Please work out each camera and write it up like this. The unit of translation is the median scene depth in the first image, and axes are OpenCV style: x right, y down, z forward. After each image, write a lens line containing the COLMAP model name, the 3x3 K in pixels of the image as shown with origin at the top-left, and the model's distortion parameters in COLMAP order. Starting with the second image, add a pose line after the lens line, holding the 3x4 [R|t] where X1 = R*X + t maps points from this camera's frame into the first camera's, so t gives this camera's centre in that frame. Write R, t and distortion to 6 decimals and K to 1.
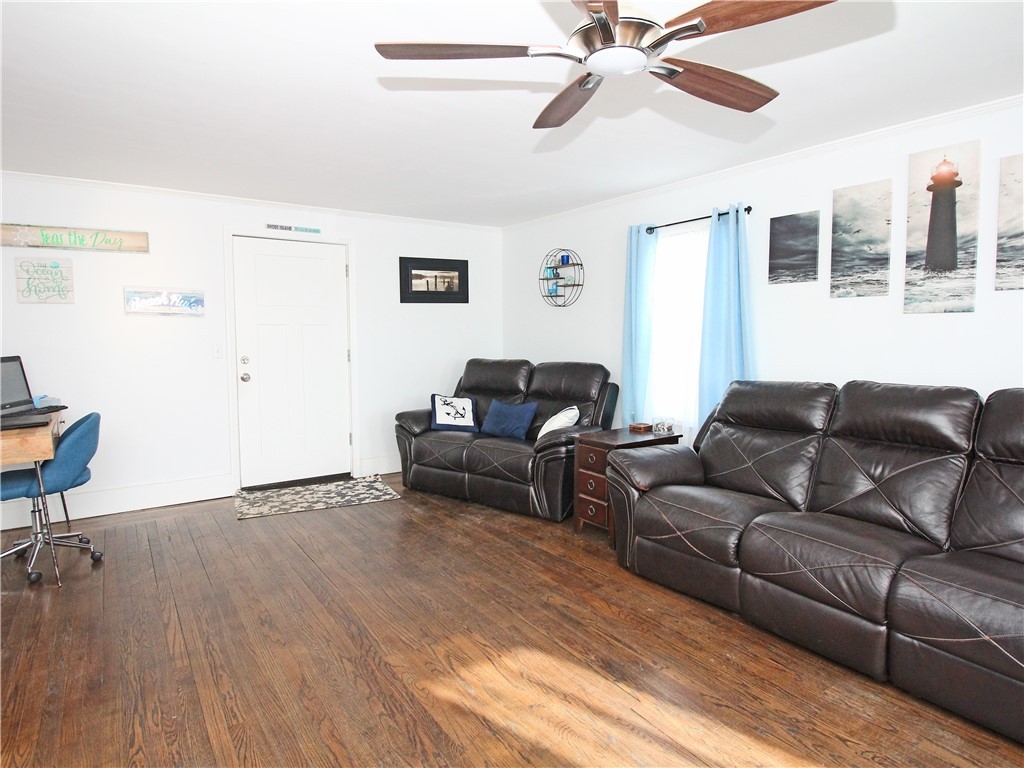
lens RADIAL K [[585.1, 0, 519.9], [0, 585.1, 370.8], [0, 0, 1]] dist [0.002497, -0.008689]
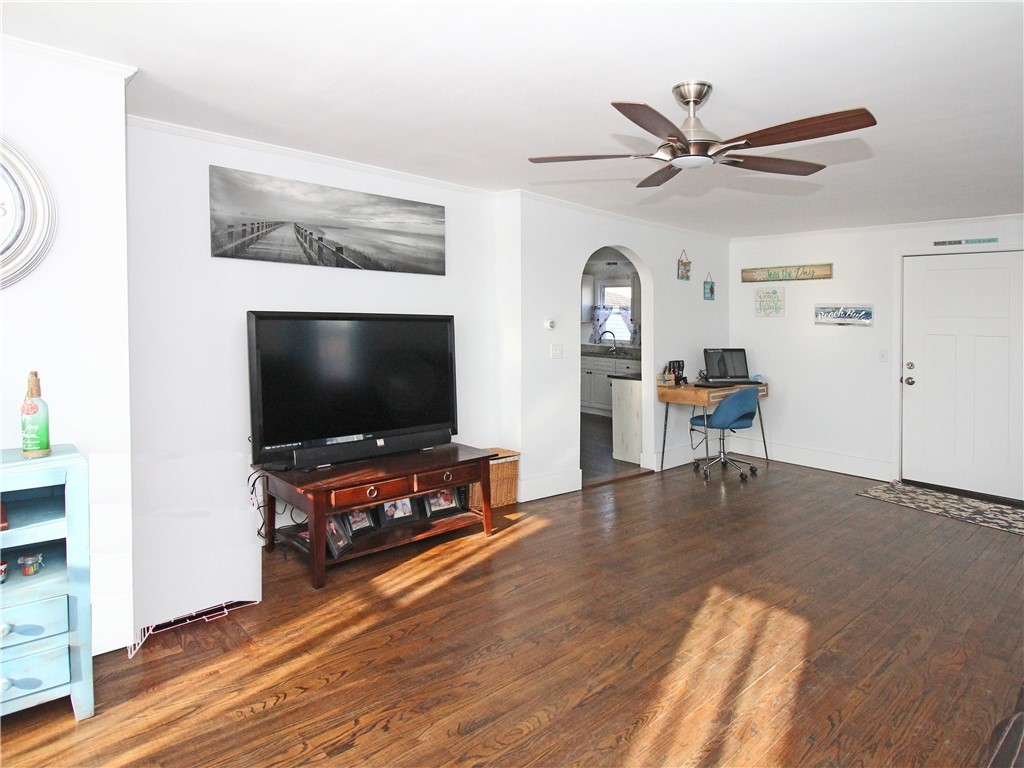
lens RADIAL K [[585.1, 0, 529.8], [0, 585.1, 333.0], [0, 0, 1]] dist [0.002497, -0.008689]
pose [[0.135522, 0.024002, -0.990484, 0.765039], [-0.099308, 0.995001, 0.010524, -0.028838], [0.985785, 0.096937, 0.137228, 0.185570]]
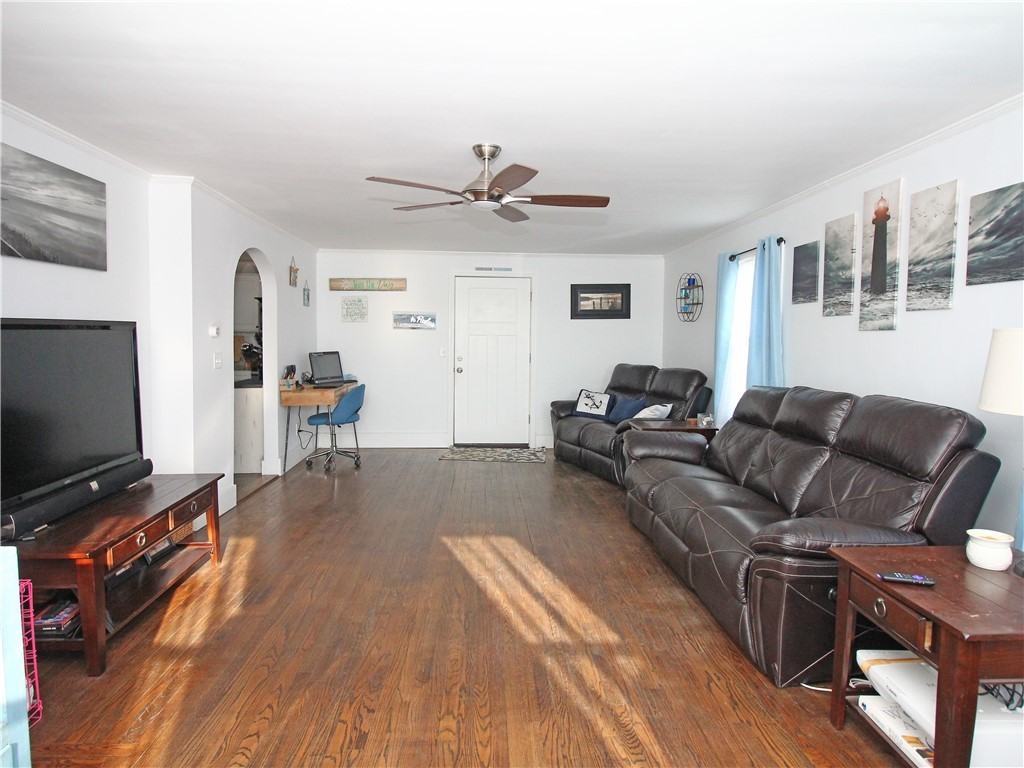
lens RADIAL K [[585.1, 0, 520.1], [0, 585.1, 367.6], [0, 0, 1]] dist [0.002497, -0.008689]
pose [[0.853517, 0.037634, -0.519704, 0.627866], [-0.049244, 0.998750, -0.008551, 0.014501], [0.518733, 0.032890, 0.854303, -0.284318]]
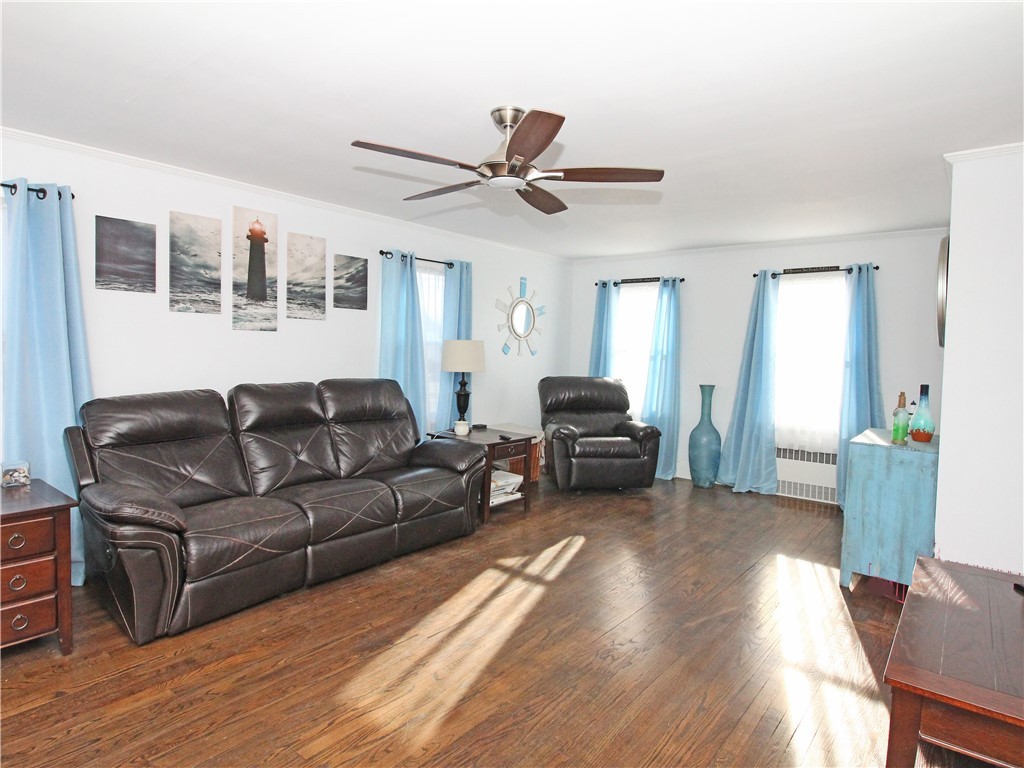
lens RADIAL K [[585.1, 0, 505.0], [0, 585.1, 373.5], [0, 0, 1]] dist [0.002497, -0.008689]
pose [[-0.257367, -0.056120, 0.964683, -0.667909], [0.035317, 0.997099, 0.067429, -0.061837], [-0.965668, 0.051424, -0.254639, 0.691884]]
